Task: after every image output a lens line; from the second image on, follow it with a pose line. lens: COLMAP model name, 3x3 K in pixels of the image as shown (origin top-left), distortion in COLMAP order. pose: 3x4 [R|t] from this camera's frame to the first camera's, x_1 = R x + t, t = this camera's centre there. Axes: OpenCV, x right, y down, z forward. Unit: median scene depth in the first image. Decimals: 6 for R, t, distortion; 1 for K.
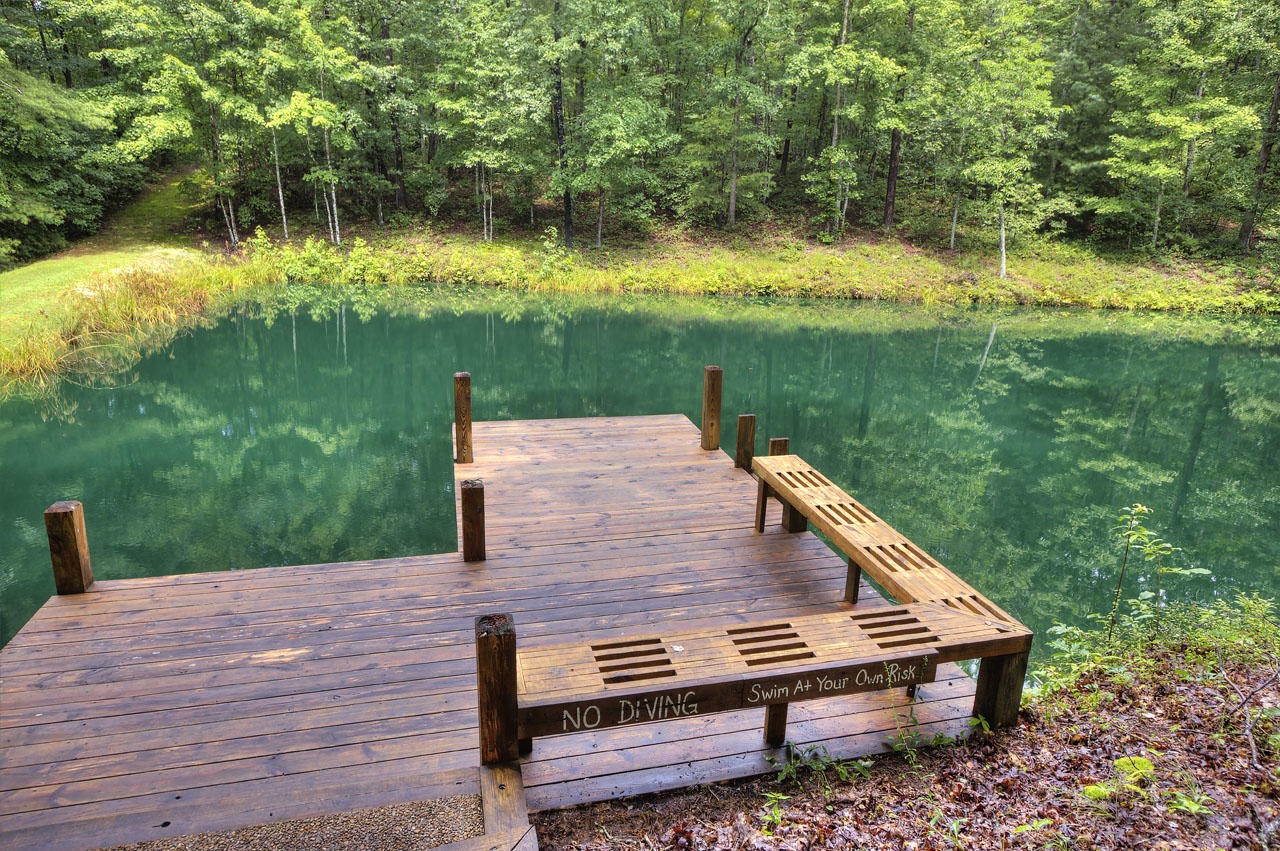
lens RADIAL K [[750.9, 0, 638.6], [0, 750.9, 430.9], [0, 0, 1]] dist [-0.008246, 0.001017]
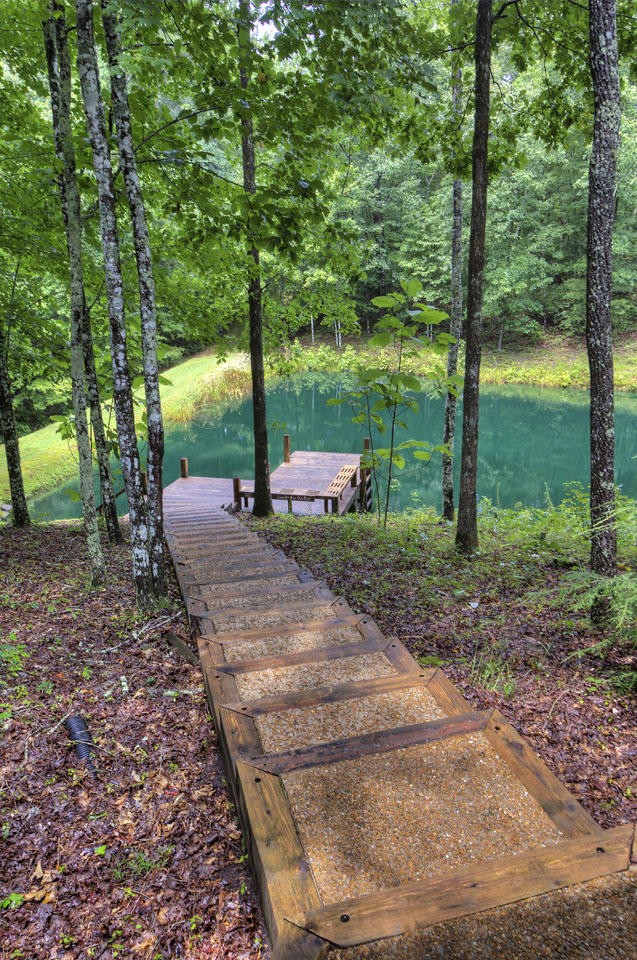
lens RADIAL K [[697.4, 0, 346.2], [0, 697.4, 480.6], [0, 0, 1]] dist [0.000850, 0.000689]
pose [[0.896430, 0.098166, -0.432177, 0.318762], [-0.097652, 0.994945, 0.023443, 0.006108], [0.432294, 0.021188, 0.901484, -0.389303]]
